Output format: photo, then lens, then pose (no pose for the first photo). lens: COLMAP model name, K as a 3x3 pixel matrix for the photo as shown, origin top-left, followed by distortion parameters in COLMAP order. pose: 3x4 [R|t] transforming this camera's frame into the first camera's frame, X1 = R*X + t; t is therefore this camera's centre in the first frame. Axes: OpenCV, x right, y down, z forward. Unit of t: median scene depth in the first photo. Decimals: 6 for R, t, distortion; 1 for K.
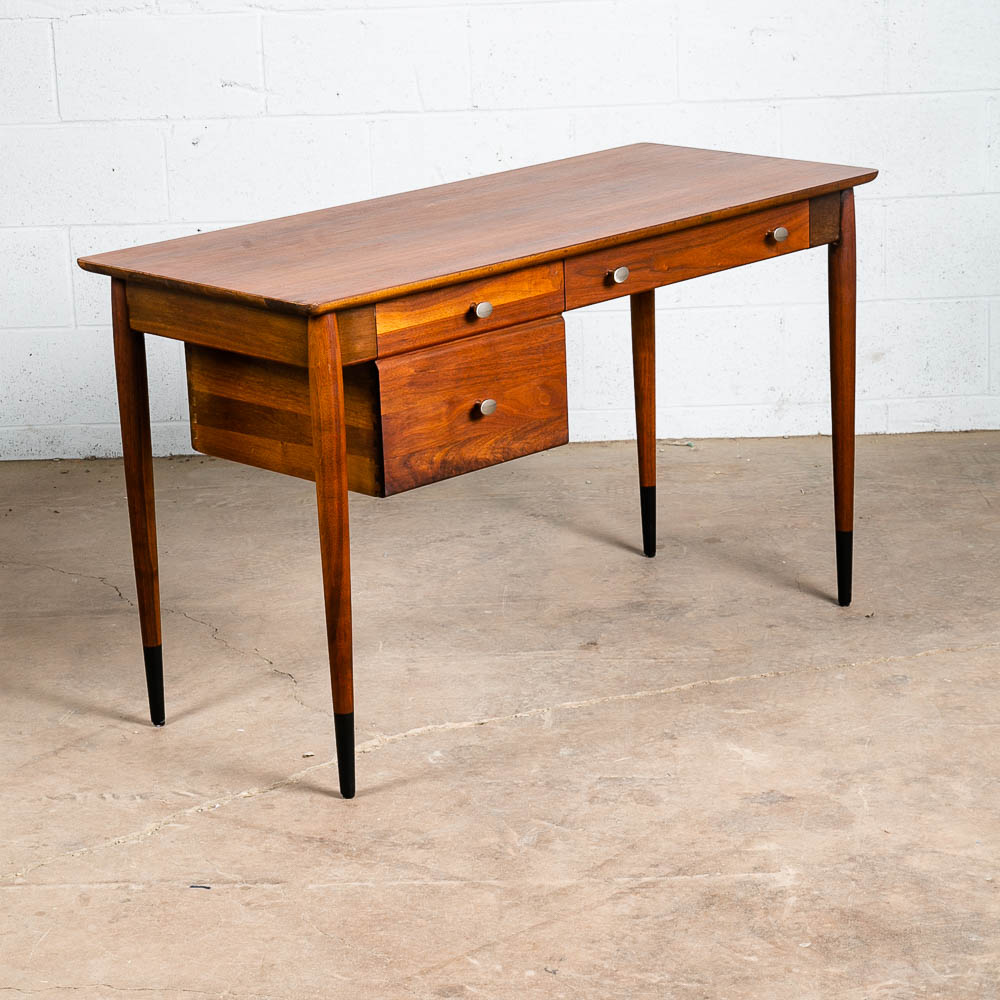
lens RADIAL K [[3081.8, 0, 500.0], [0, 3081.8, 500.0], [0, 0, 1]] dist [0.250892, 0.108527]
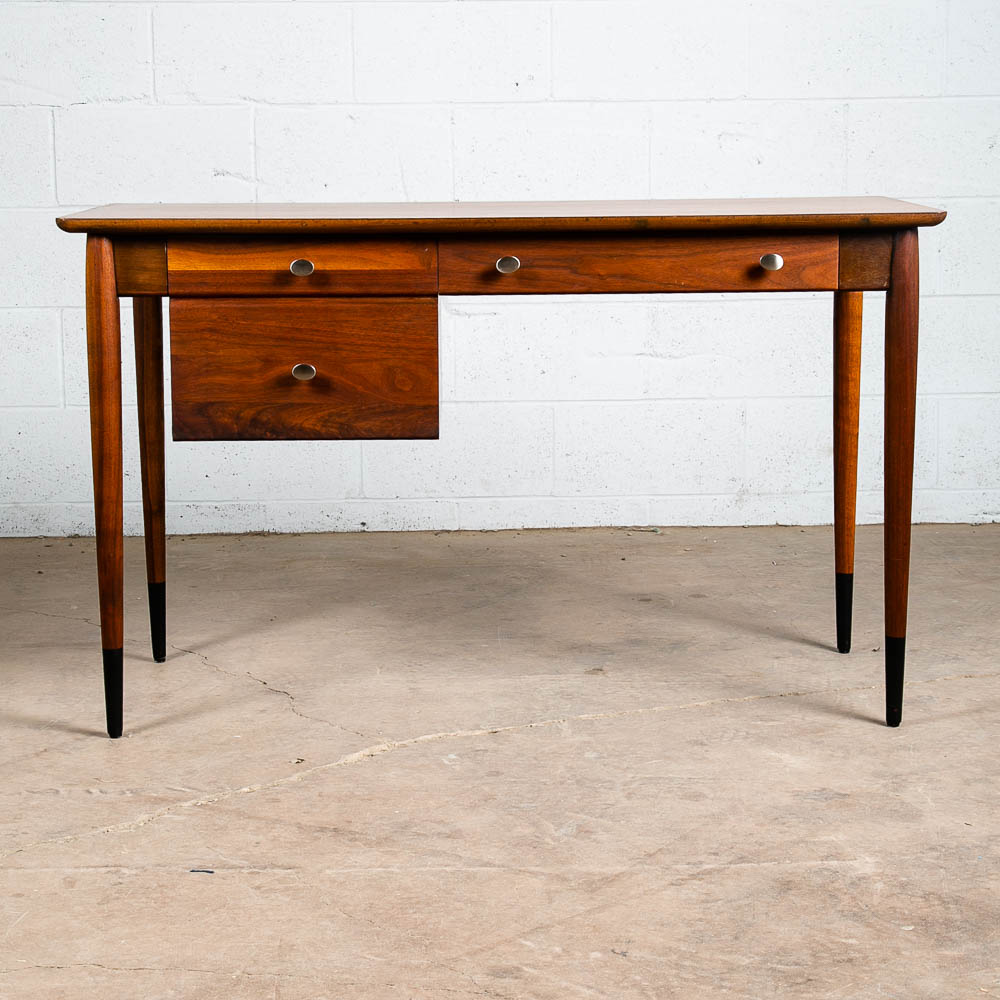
lens RADIAL K [[2352.9, 0, 500.0], [0, 2352.9, 500.0], [0, 0, 1]] dist [0.091625, 0.220384]
pose [[0.998374, 0.017856, 0.054143, -0.046064], [-0.011369, 0.992968, -0.117834, 0.089587], [-0.055867, 0.117027, 0.991556, 0.291107]]
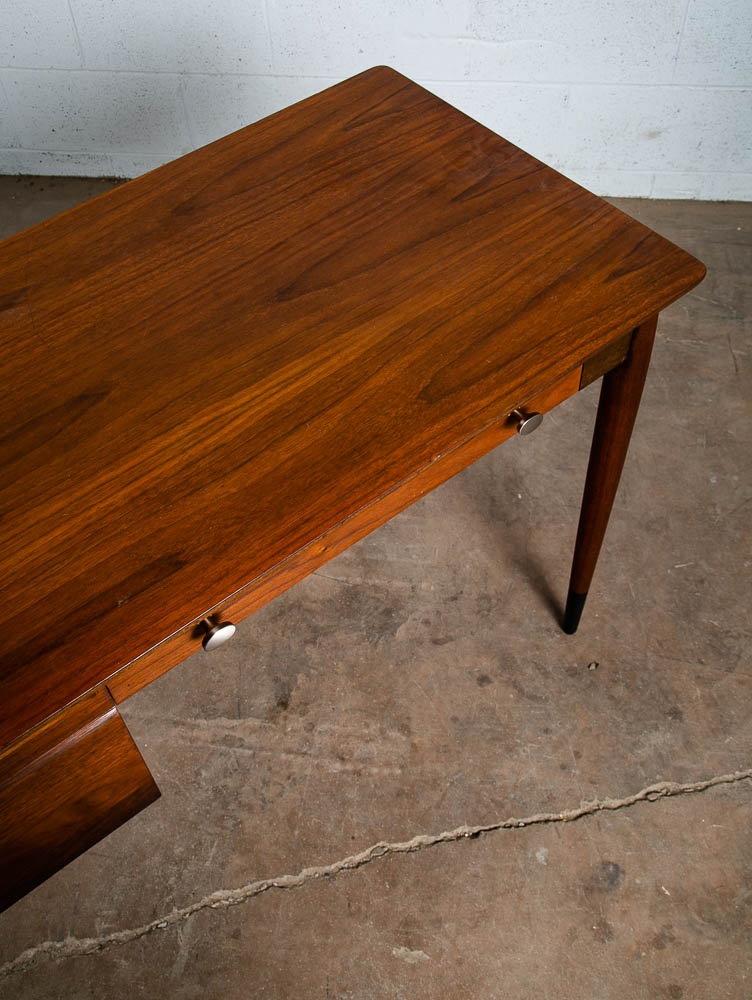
lens RADIAL K [[1028.6, 0, 372.4], [0, 1028.6, 436.8], [0, 0, 1]] dist [-0.026303, 0.054166]
pose [[0.995240, 0.074655, -0.062646, 0.076813], [-0.025861, 0.822064, 0.568808, -0.212823], [0.093963, -0.564480, 0.820081, 0.880505]]
